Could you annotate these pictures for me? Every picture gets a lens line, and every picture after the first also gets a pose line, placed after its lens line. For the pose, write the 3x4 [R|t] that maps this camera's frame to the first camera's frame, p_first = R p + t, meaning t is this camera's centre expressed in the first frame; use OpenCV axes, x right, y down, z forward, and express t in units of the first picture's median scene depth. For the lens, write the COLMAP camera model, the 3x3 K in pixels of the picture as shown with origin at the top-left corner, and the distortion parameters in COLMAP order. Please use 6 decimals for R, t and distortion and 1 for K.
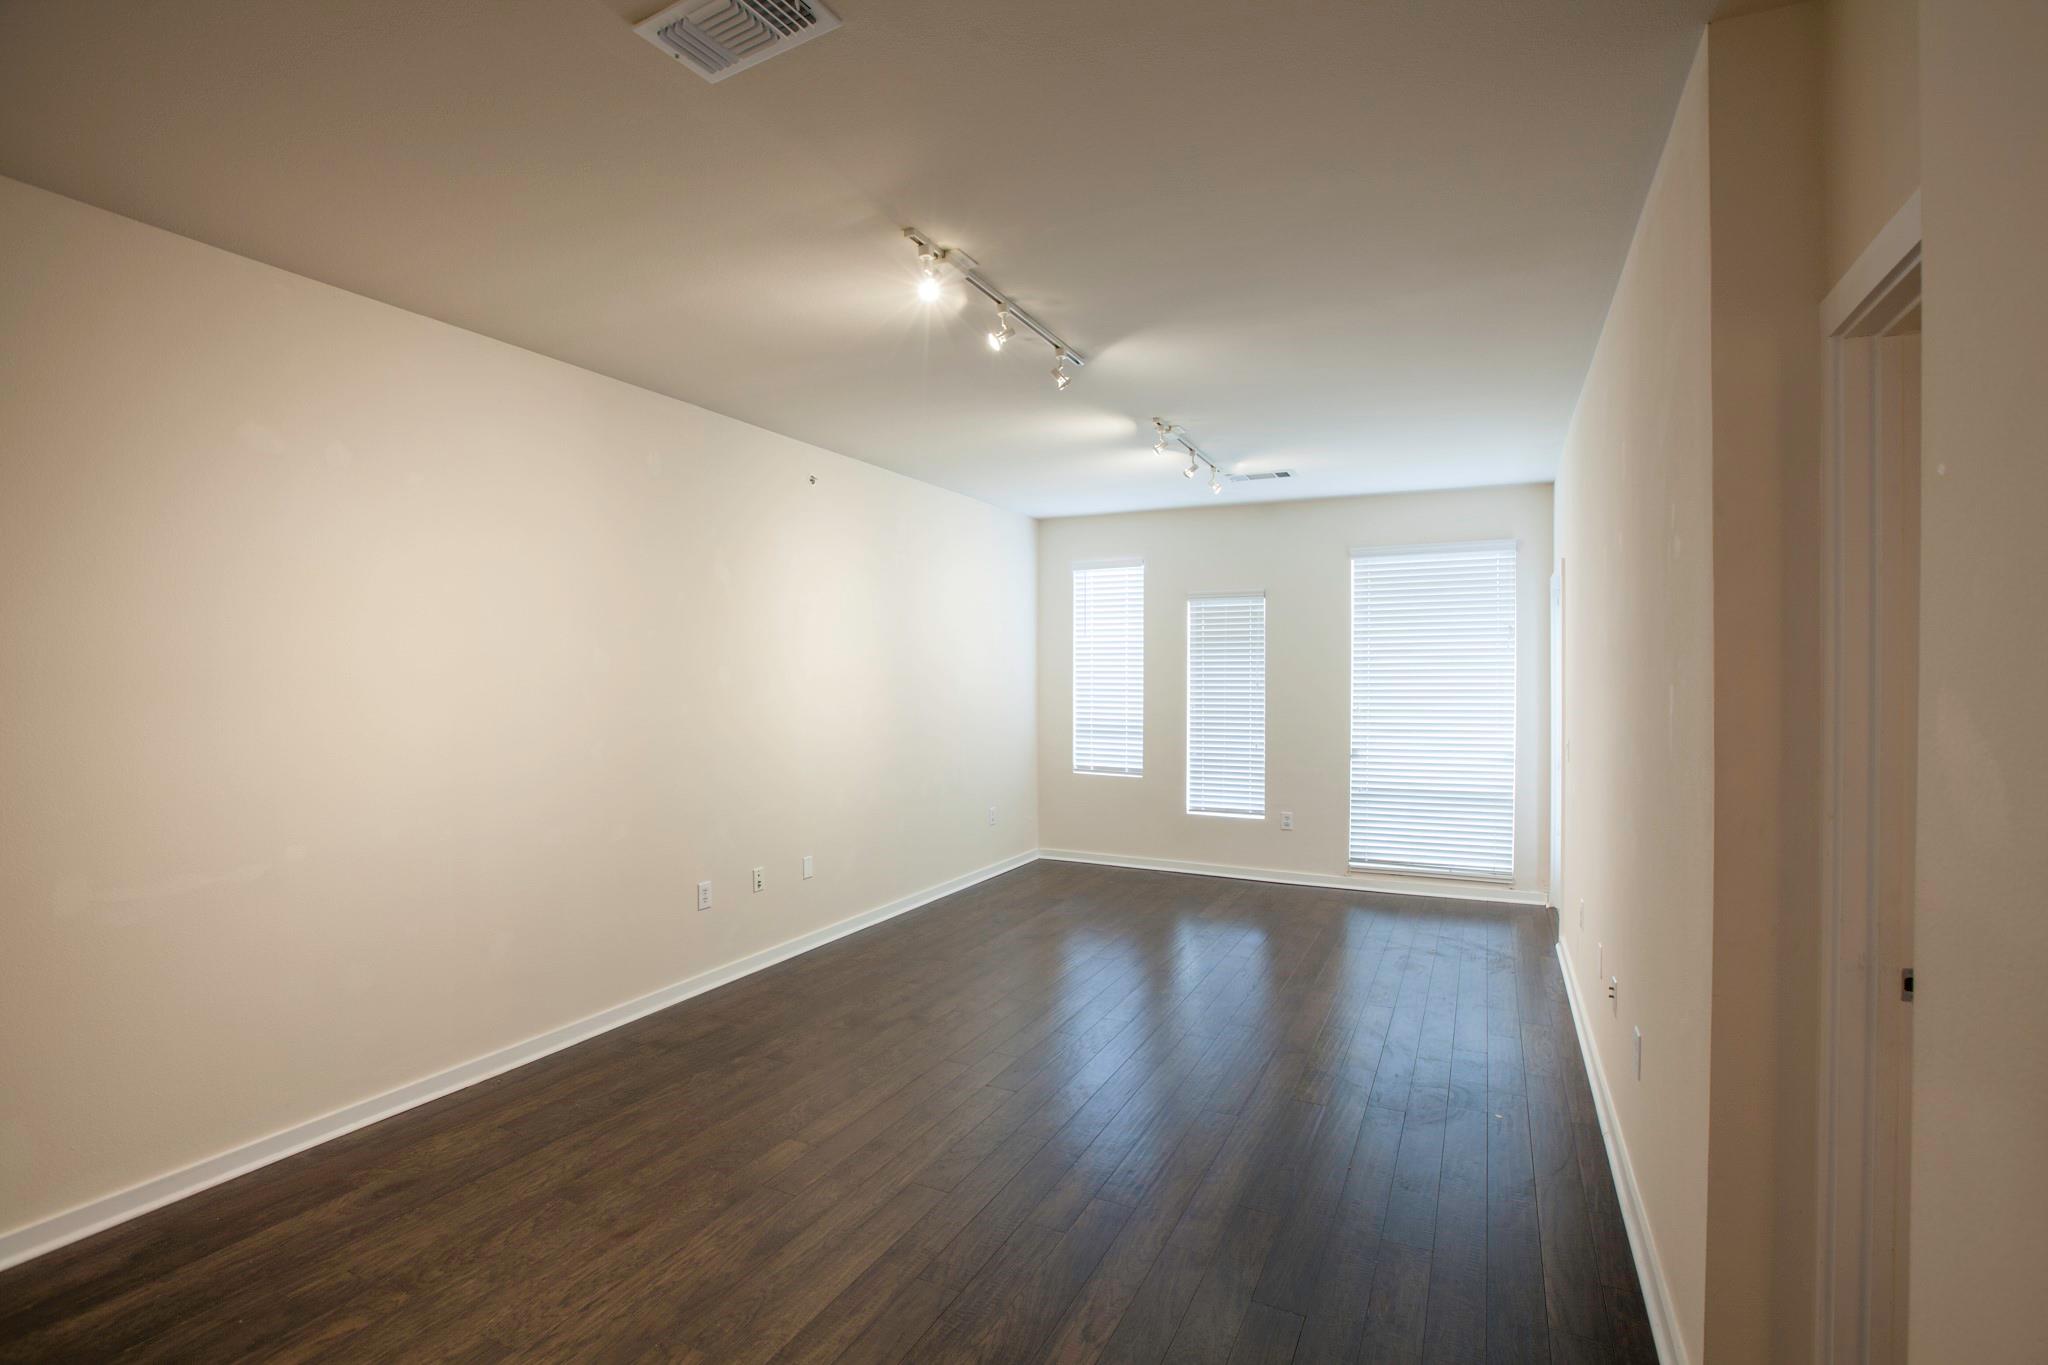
lens RADIAL K [[929.3, 0, 1034.2], [0, 929.3, 683.8], [0, 0, 1]] dist [-0.049947, 0.015063]
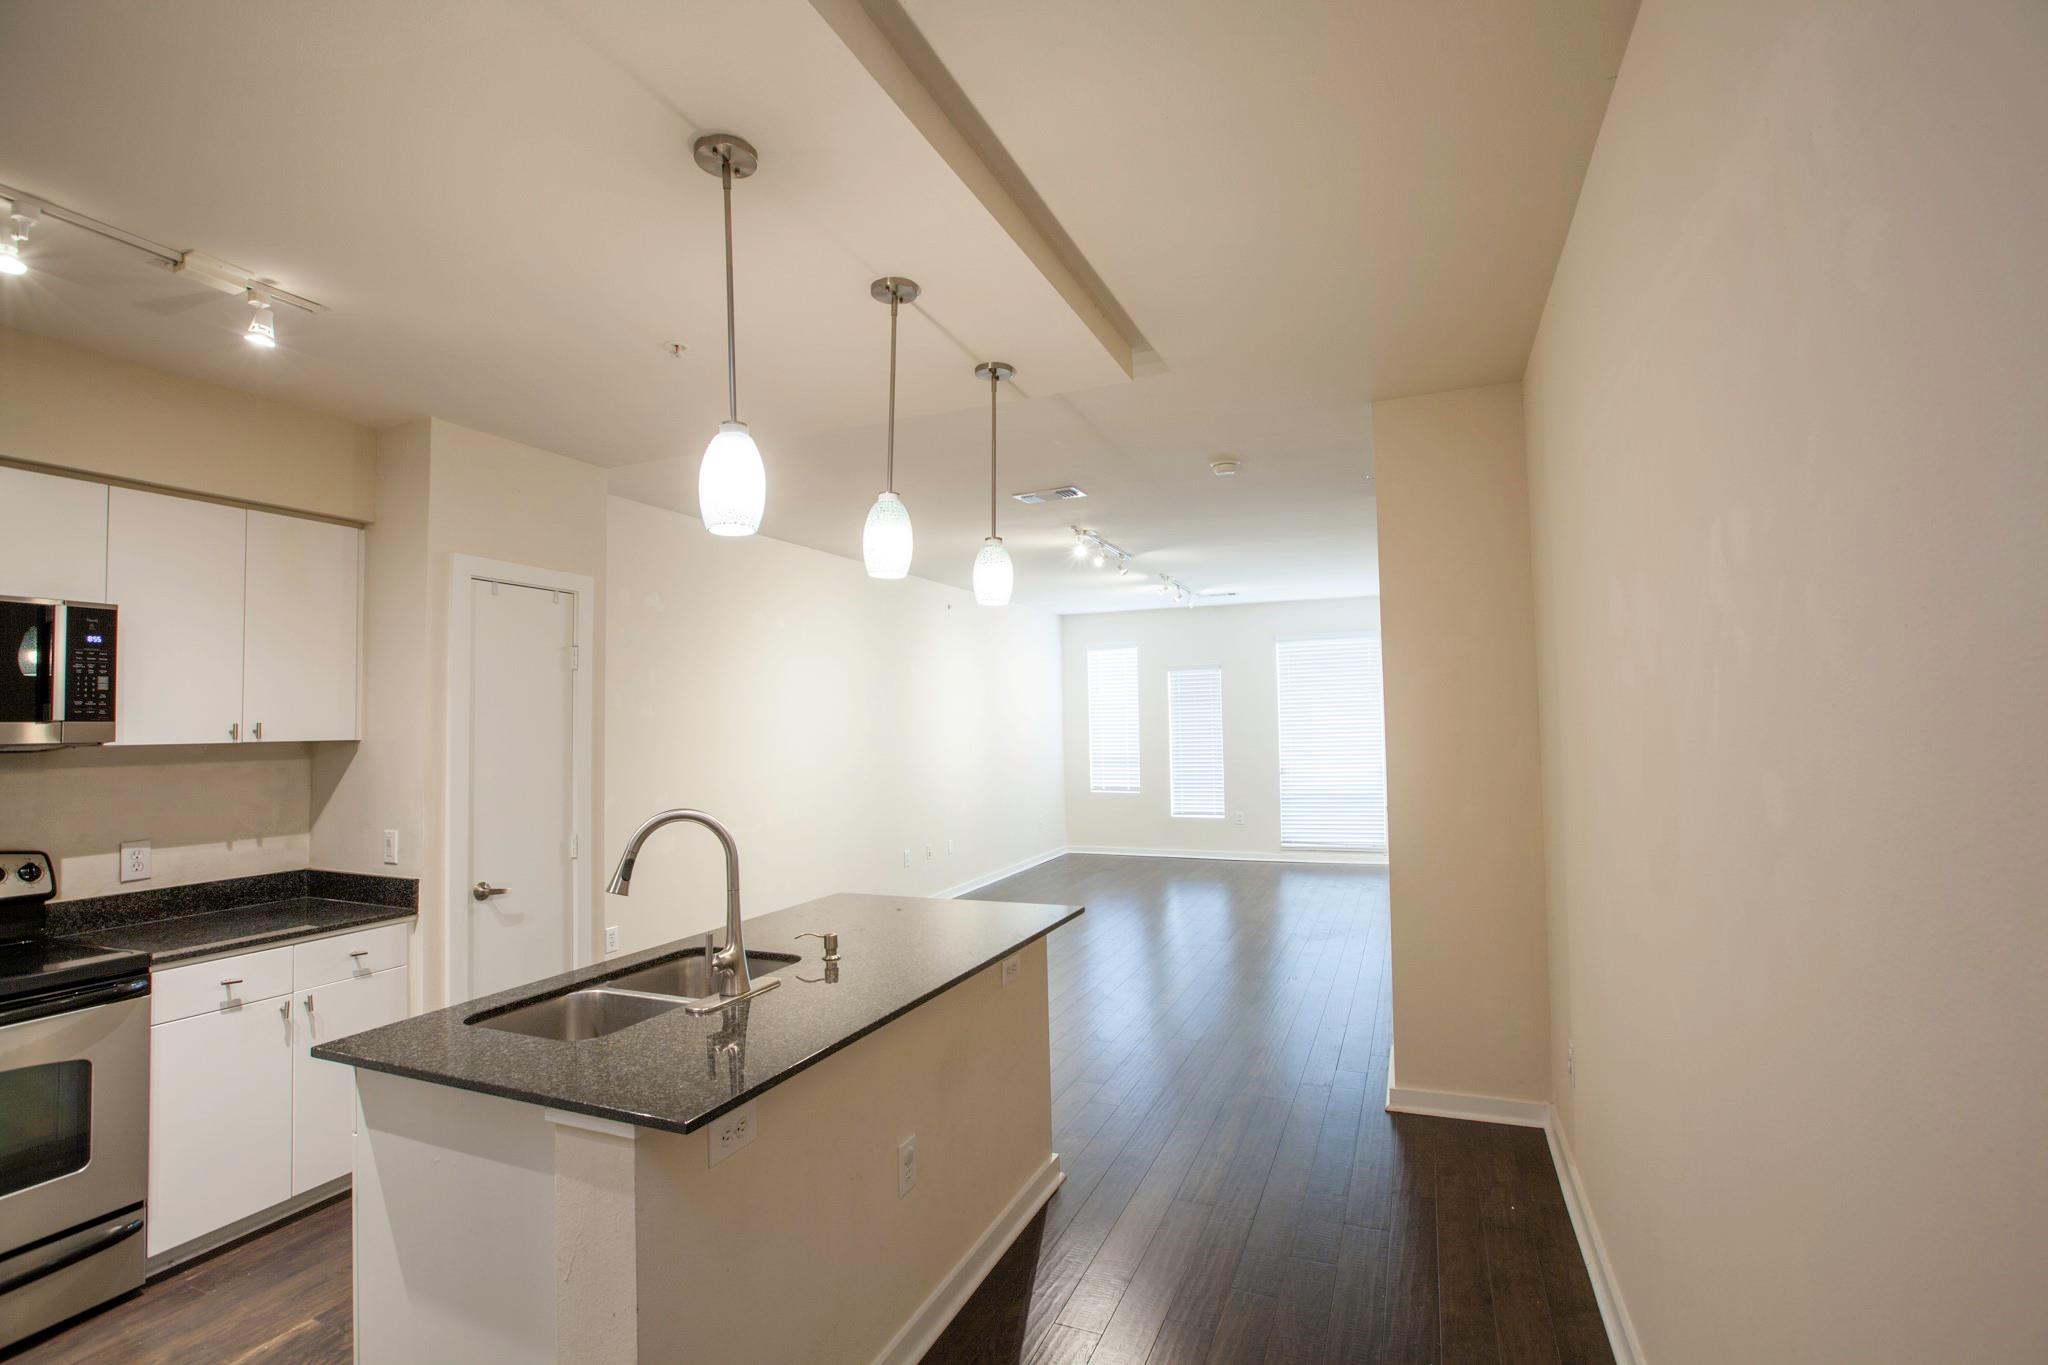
lens RADIAL K [[929.3, 0, 1036.5], [0, 929.3, 684.6], [0, 0, 1]] dist [-0.049947, 0.015063]
pose [[0.997558, -0.018053, 0.067463, -0.156351], [0.021449, 0.998521, -0.049962, 0.000840], [-0.066462, 0.051287, 0.996470, -0.496360]]
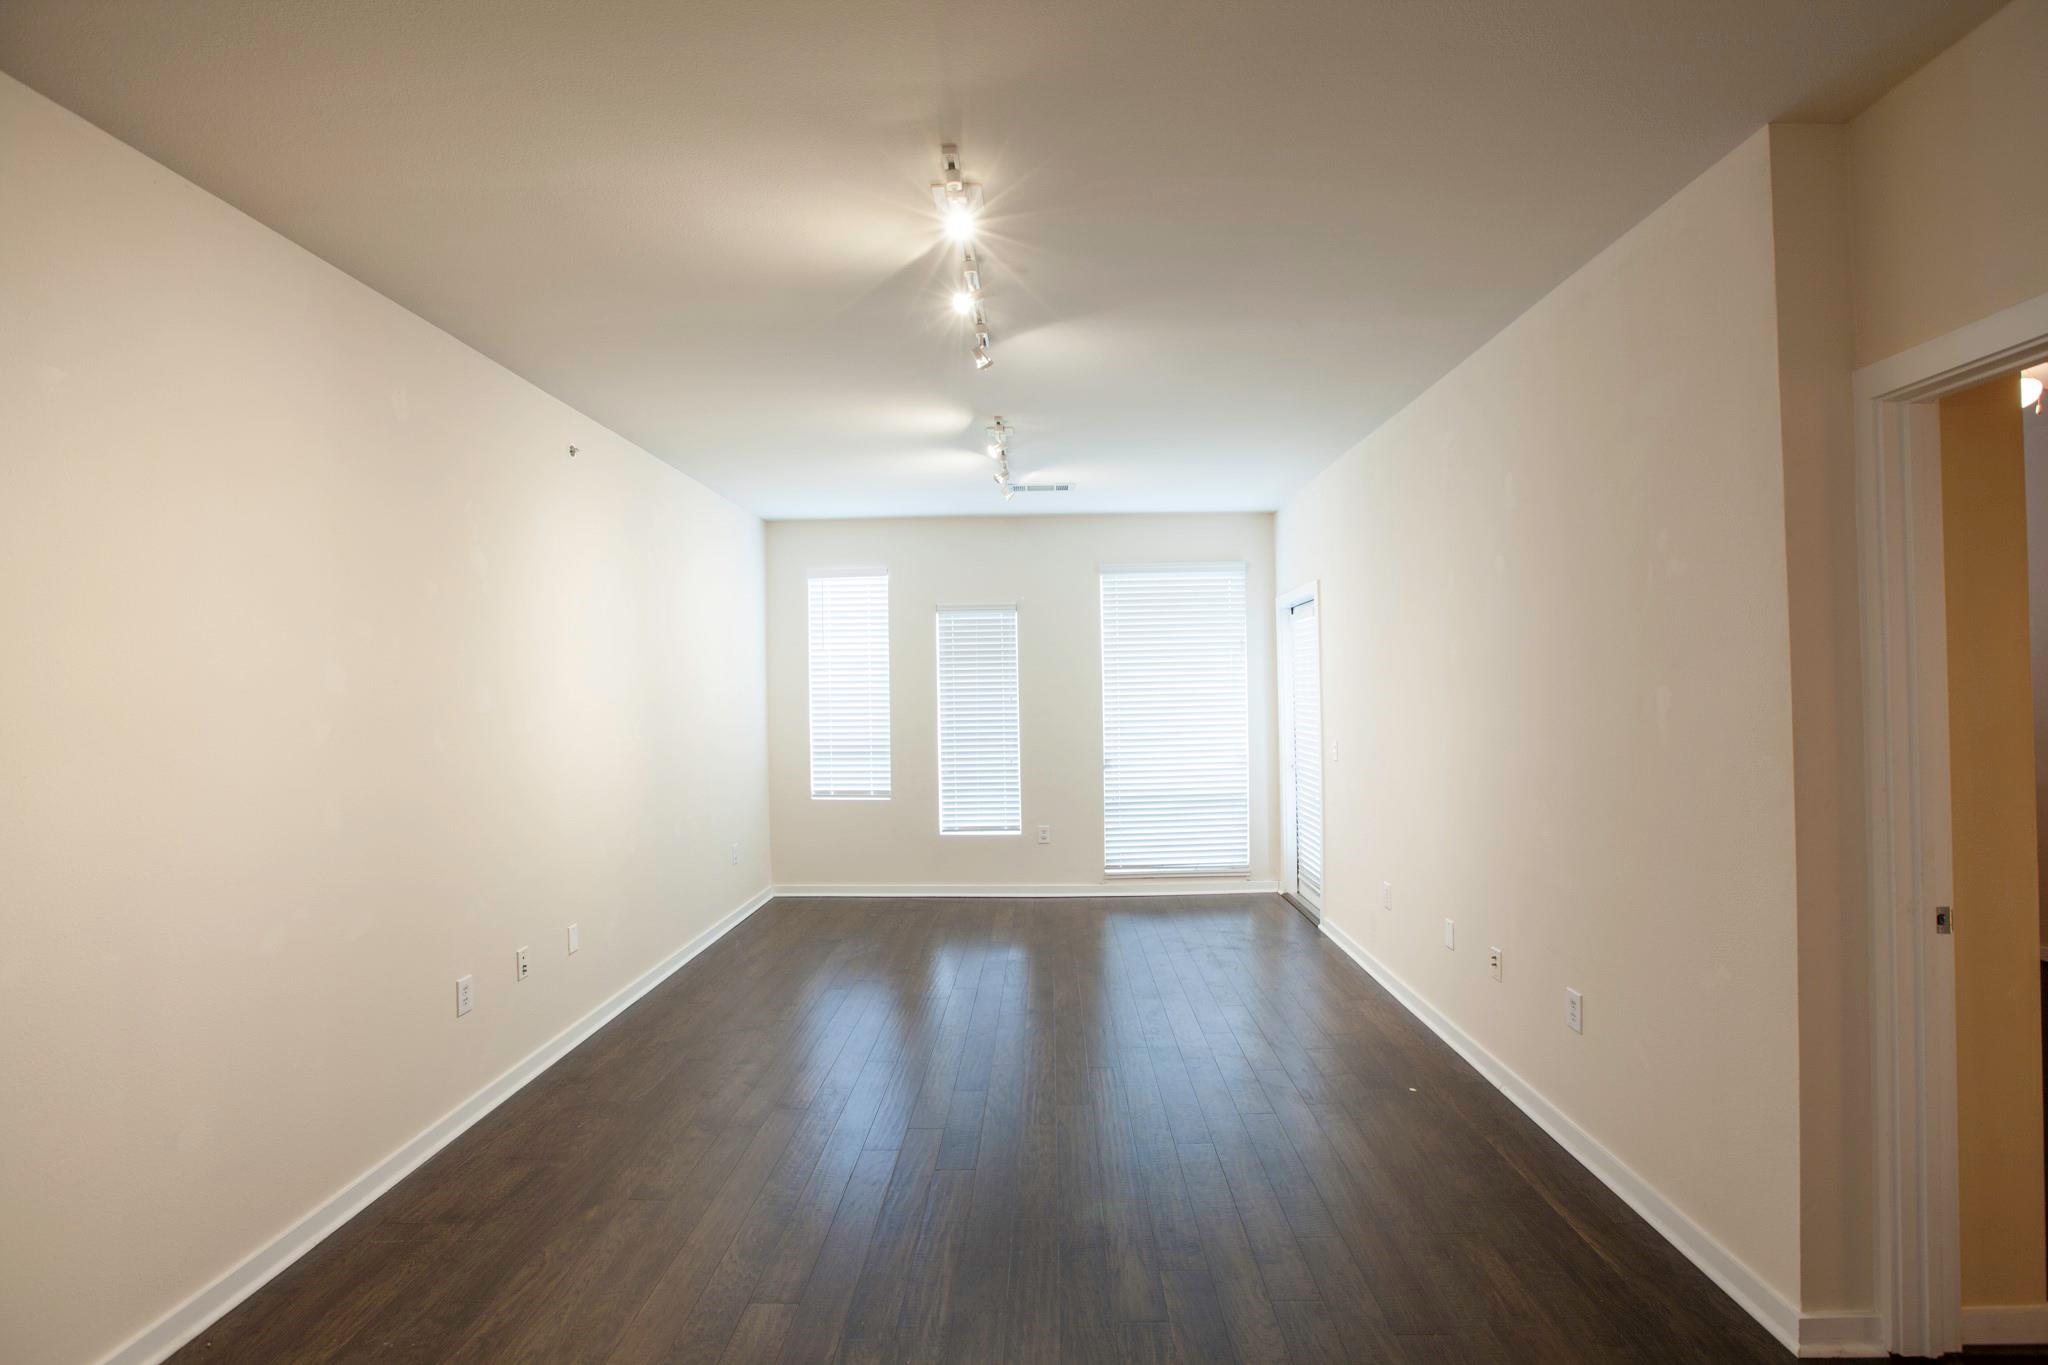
lens RADIAL K [[929.3, 0, 1024.1], [0, 929.3, 680.3], [0, 0, 1]] dist [-0.049947, 0.015063]
pose [[0.907125, -0.010618, 0.420728, -0.173681], [0.020360, 0.999618, -0.018670, 0.000085], [-0.420369, 0.025502, 0.906995, 0.097975]]
